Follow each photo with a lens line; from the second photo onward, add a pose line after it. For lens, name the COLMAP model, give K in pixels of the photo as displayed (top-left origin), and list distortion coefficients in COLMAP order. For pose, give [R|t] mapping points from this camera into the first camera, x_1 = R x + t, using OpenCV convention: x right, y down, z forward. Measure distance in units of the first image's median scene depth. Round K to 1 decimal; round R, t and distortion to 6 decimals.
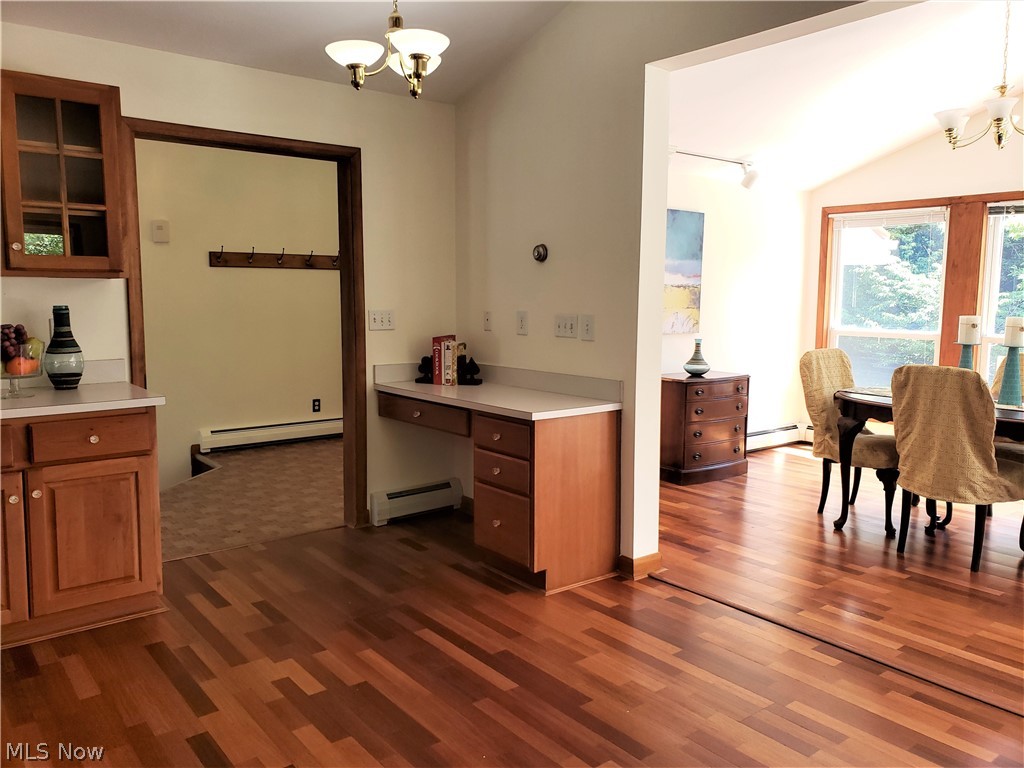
lens RADIAL K [[792.5, 0, 509.9], [0, 792.5, 386.0], [0, 0, 1]] dist [0.012876, -0.003561]
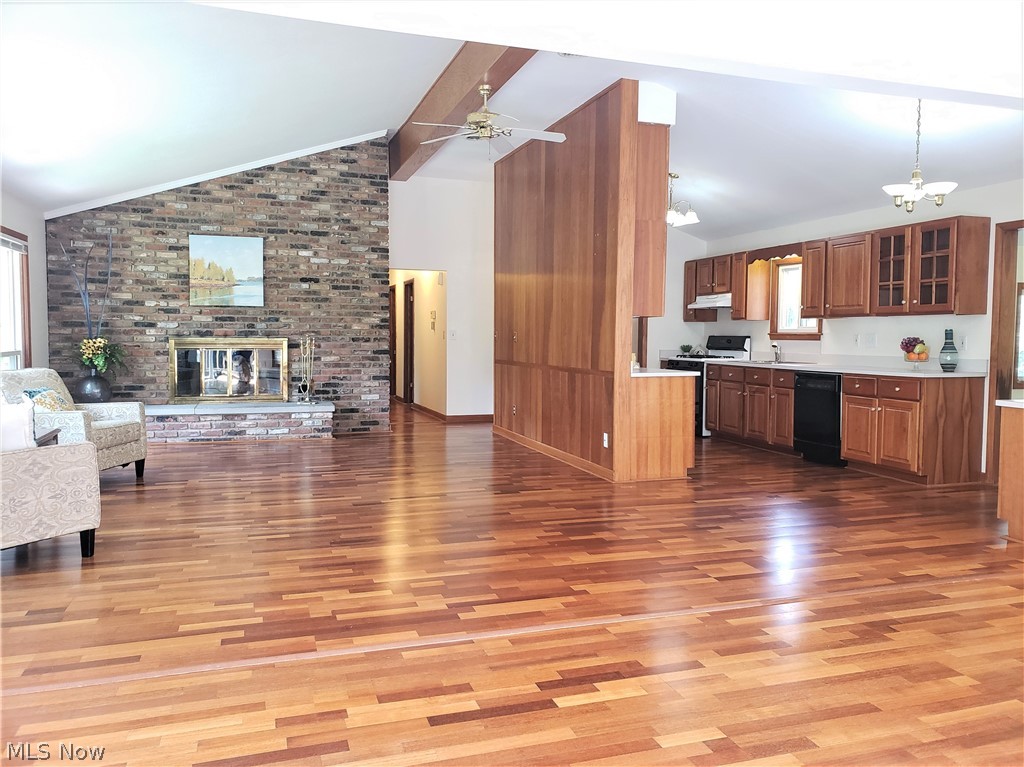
lens RADIAL K [[792.5, 0, 511.0], [0, 792.5, 380.9], [0, 0, 1]] dist [0.012876, -0.003561]
pose [[-0.338460, 0.052040, -0.939541, 1.153891], [-0.119173, 0.988059, 0.097658, -0.025297], [0.933404, 0.145021, -0.328216, 0.451400]]
